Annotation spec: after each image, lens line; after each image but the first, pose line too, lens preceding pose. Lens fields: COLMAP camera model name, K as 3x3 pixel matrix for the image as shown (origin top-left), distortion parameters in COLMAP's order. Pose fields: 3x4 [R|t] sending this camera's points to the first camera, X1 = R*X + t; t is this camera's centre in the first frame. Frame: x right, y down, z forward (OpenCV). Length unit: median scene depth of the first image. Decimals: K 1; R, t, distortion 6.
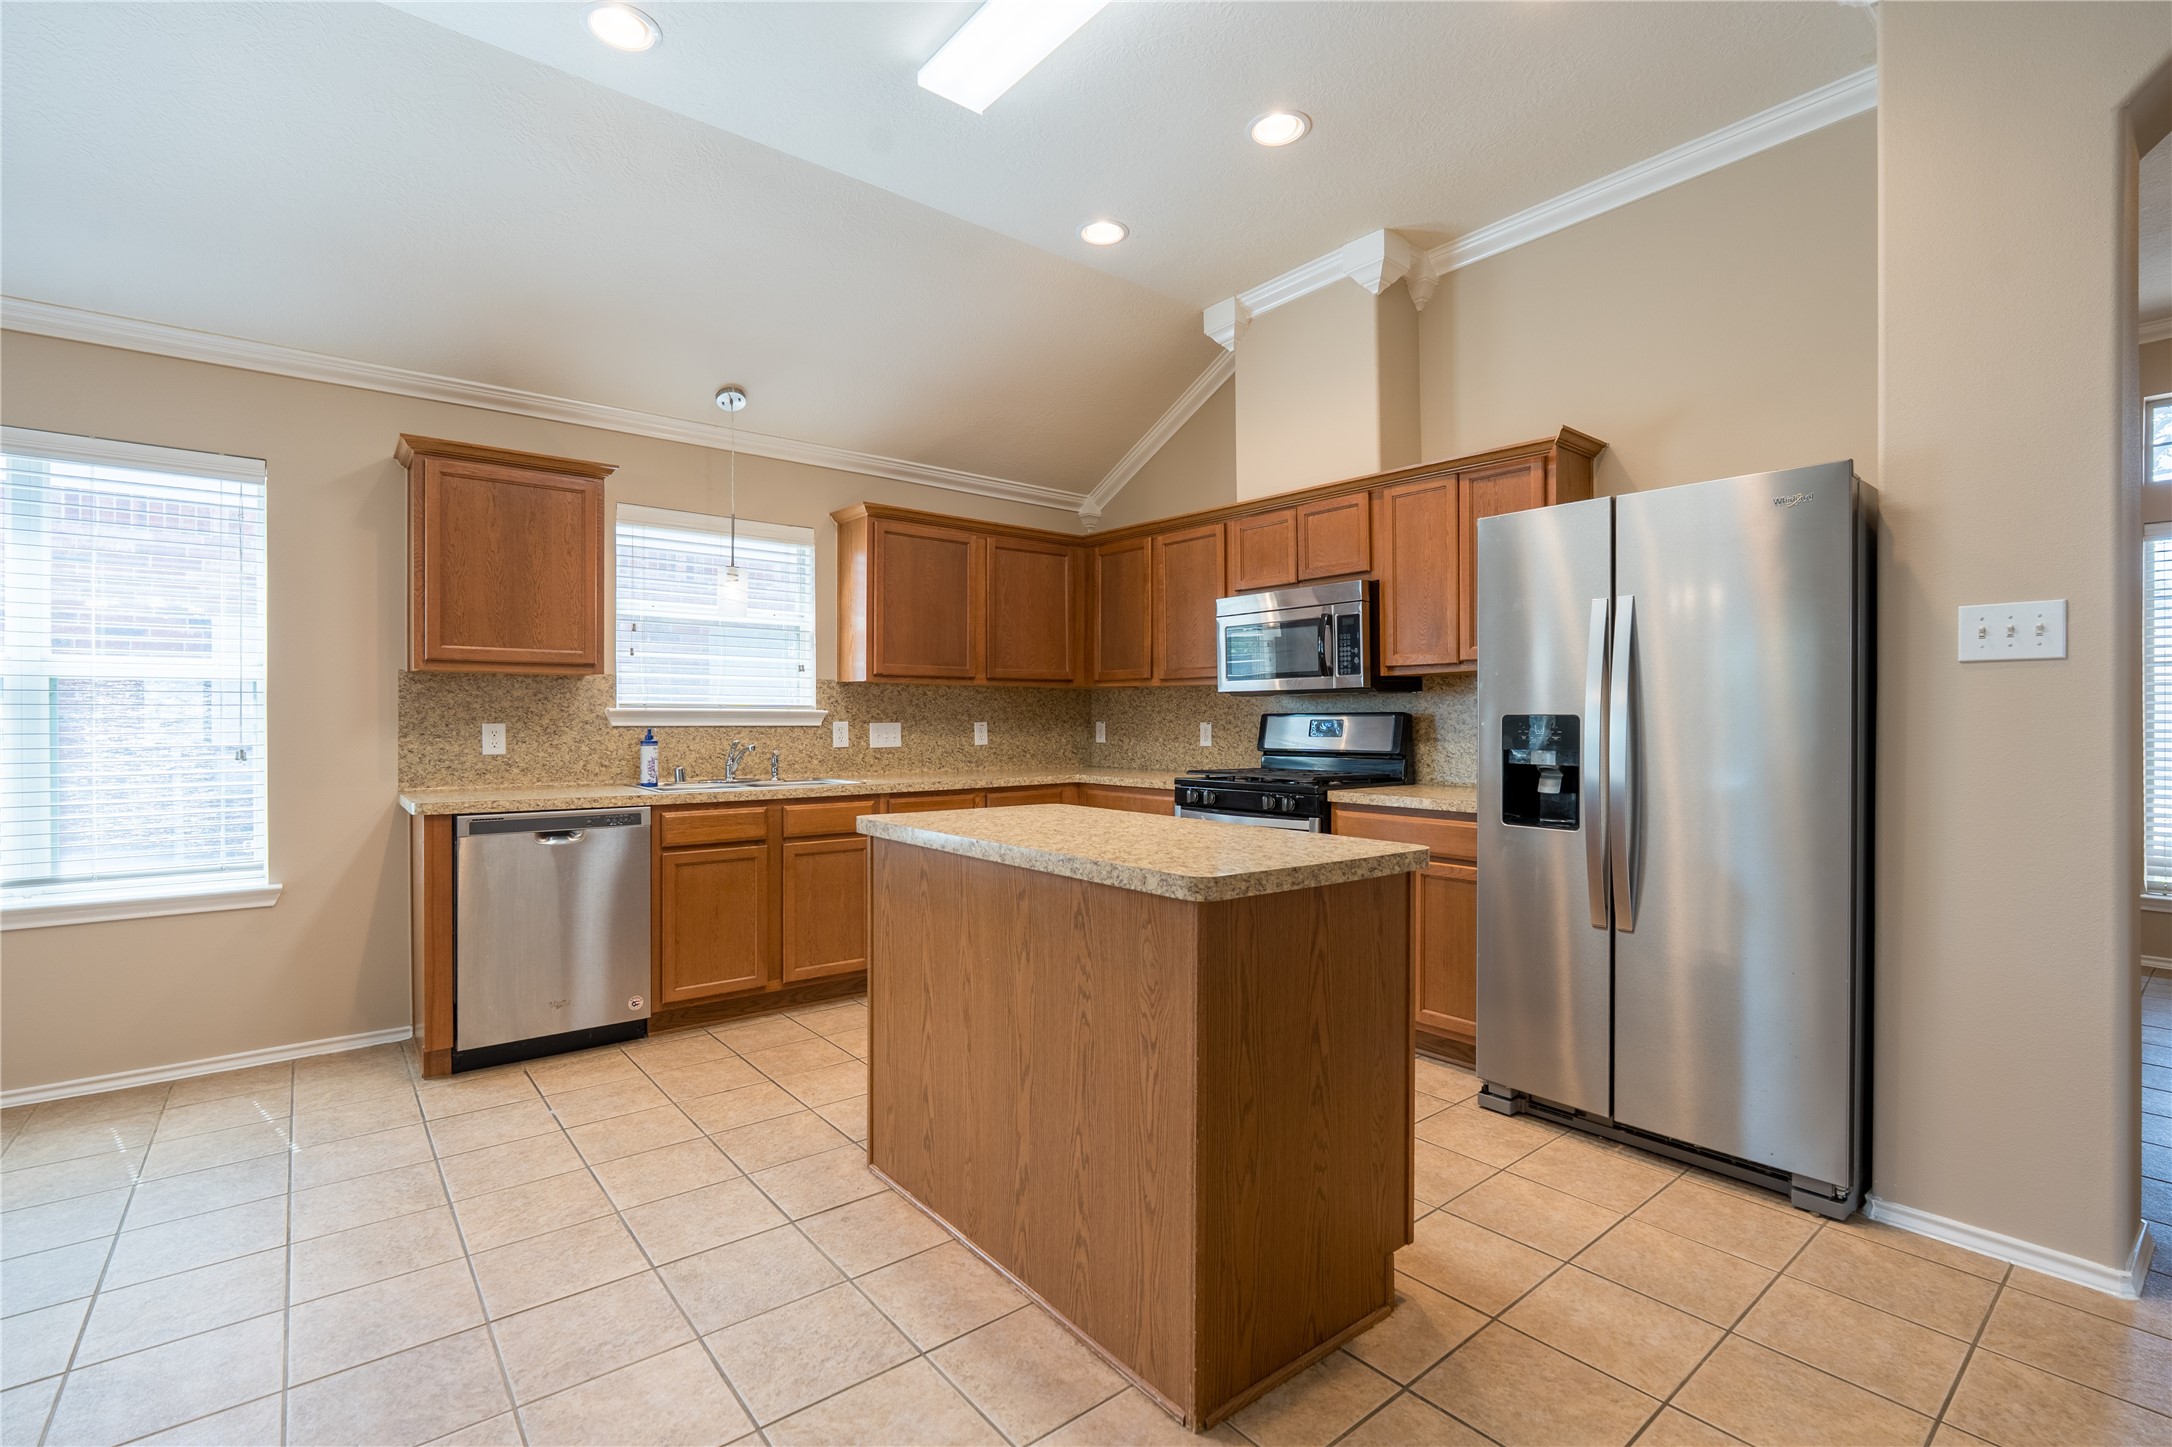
lens RADIAL K [[972.0, 0, 1080.3], [0, 972.0, 723.5], [0, 0, 1]] dist [-0.010148, 0.000510]
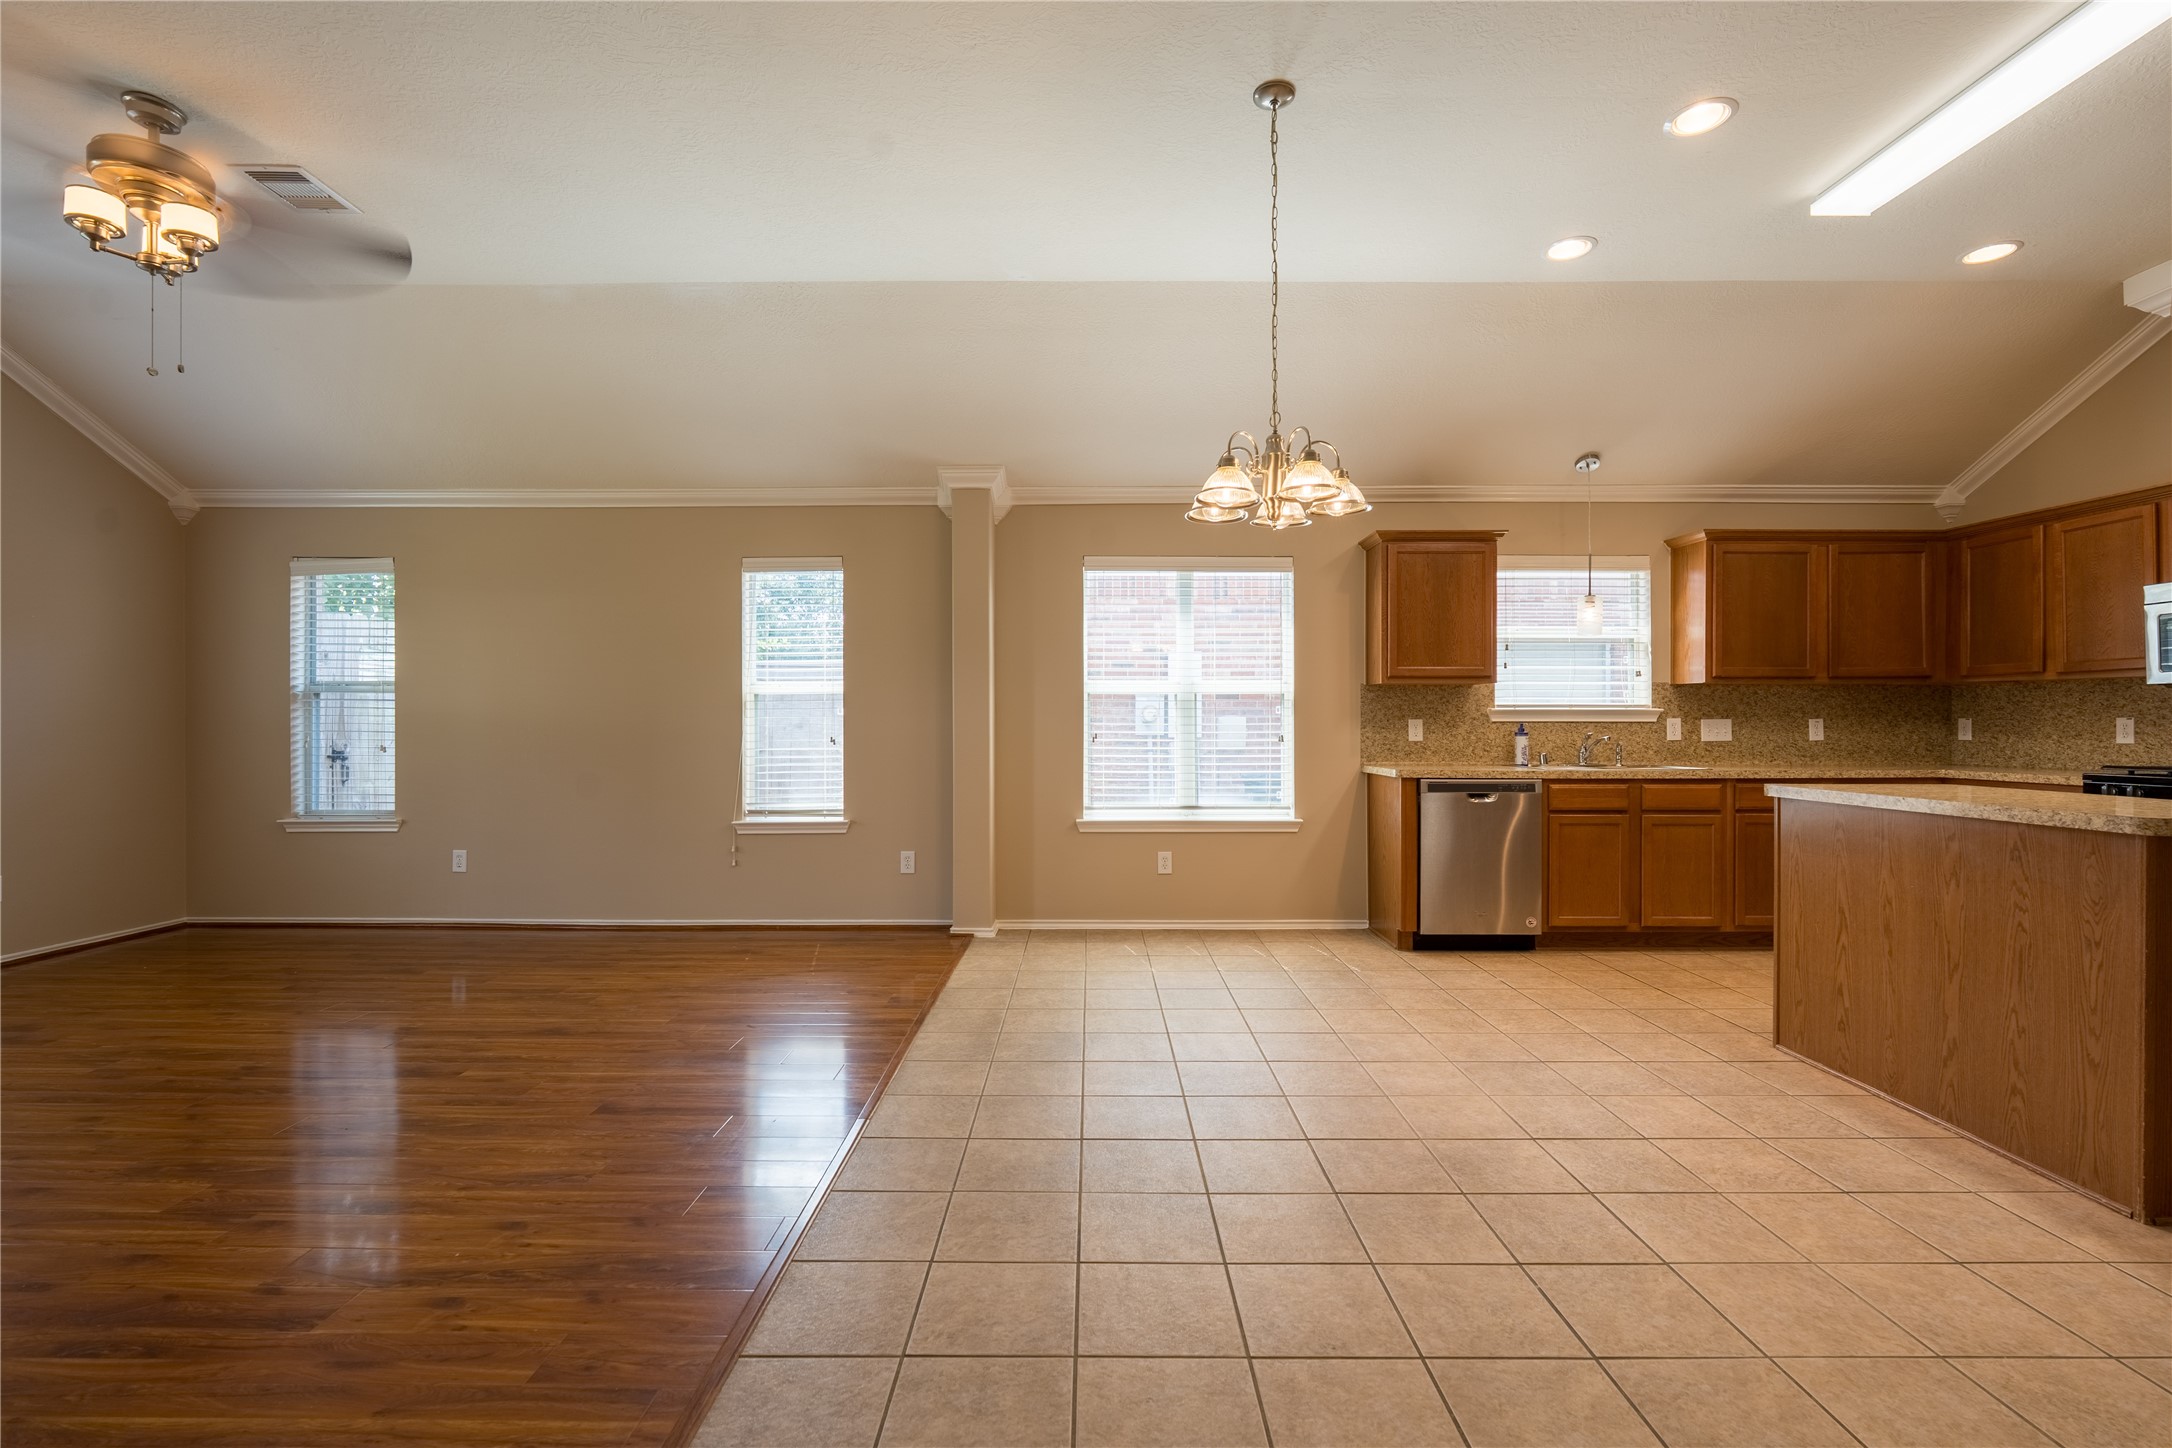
lens RADIAL K [[966.9, 0, 1087.6], [0, 966.9, 725.6], [0, 0, 1]] dist [-0.007438, 0.001349]
pose [[0.776181, -0.000090, -0.630510, -0.078499], [-0.001497, 0.999997, -0.001985, 0.012837], [0.630508, 0.002485, 0.776179, -0.423379]]
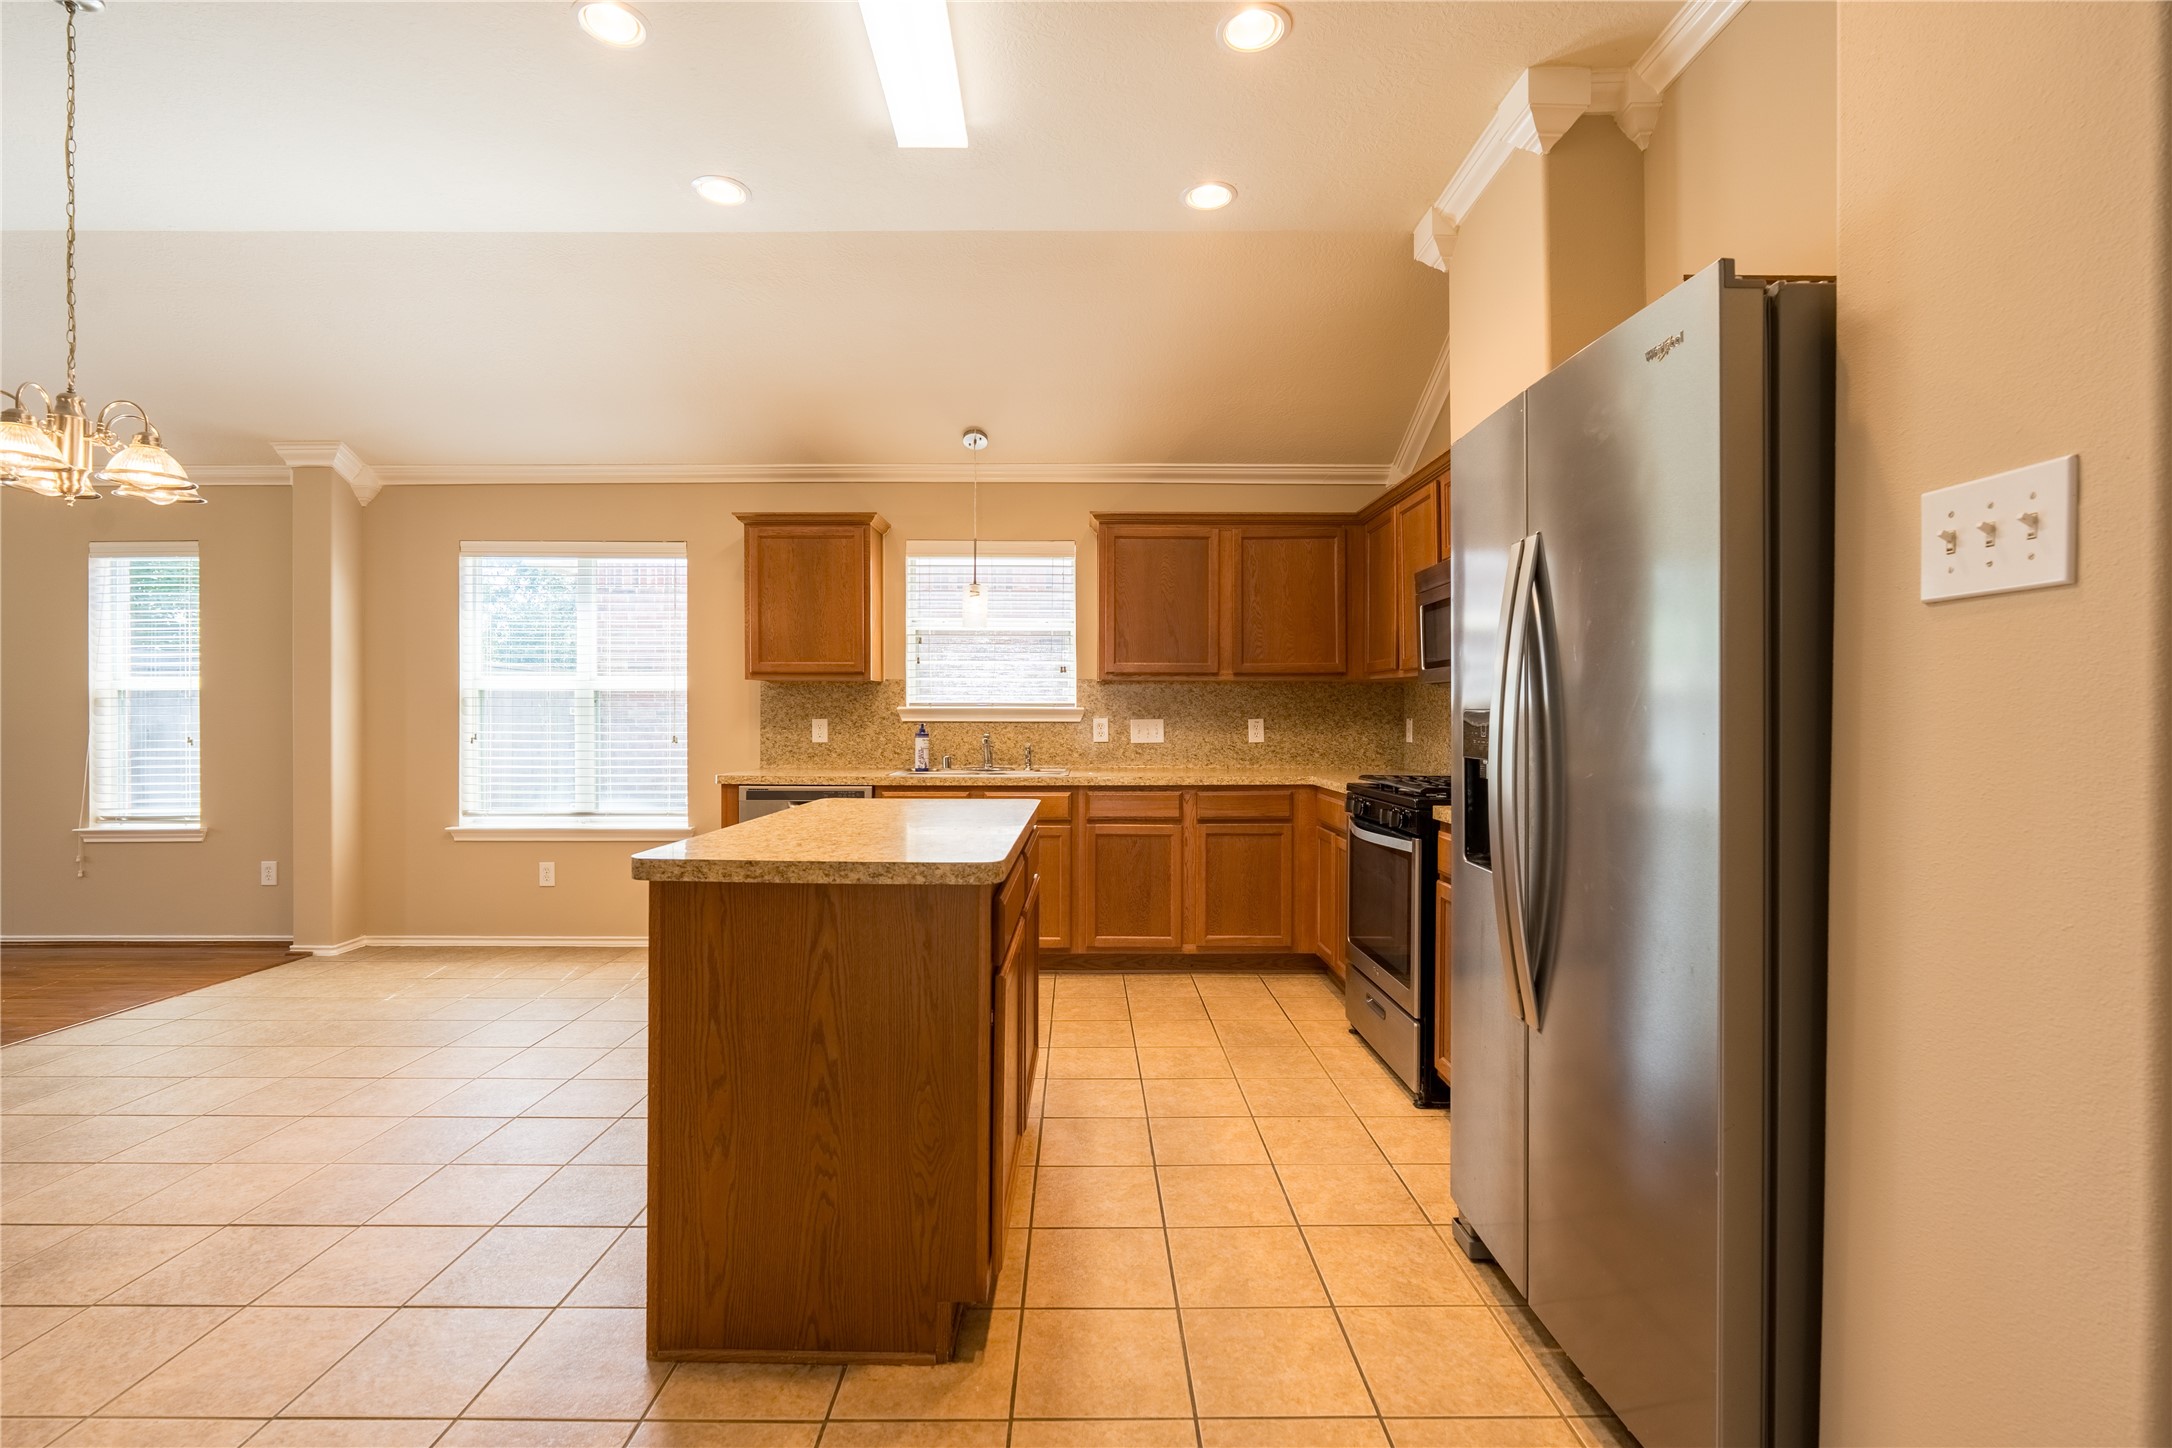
lens RADIAL K [[970.8, 0, 1080.7], [0, 970.8, 724.8], [0, 0, 1]] dist [-0.008039, 0.001049]
pose [[0.780616, 0.005922, -0.624983, 0.503333], [-0.002889, 0.999979, 0.005868, -0.000889], [0.625004, -0.002775, 0.780616, 0.187522]]
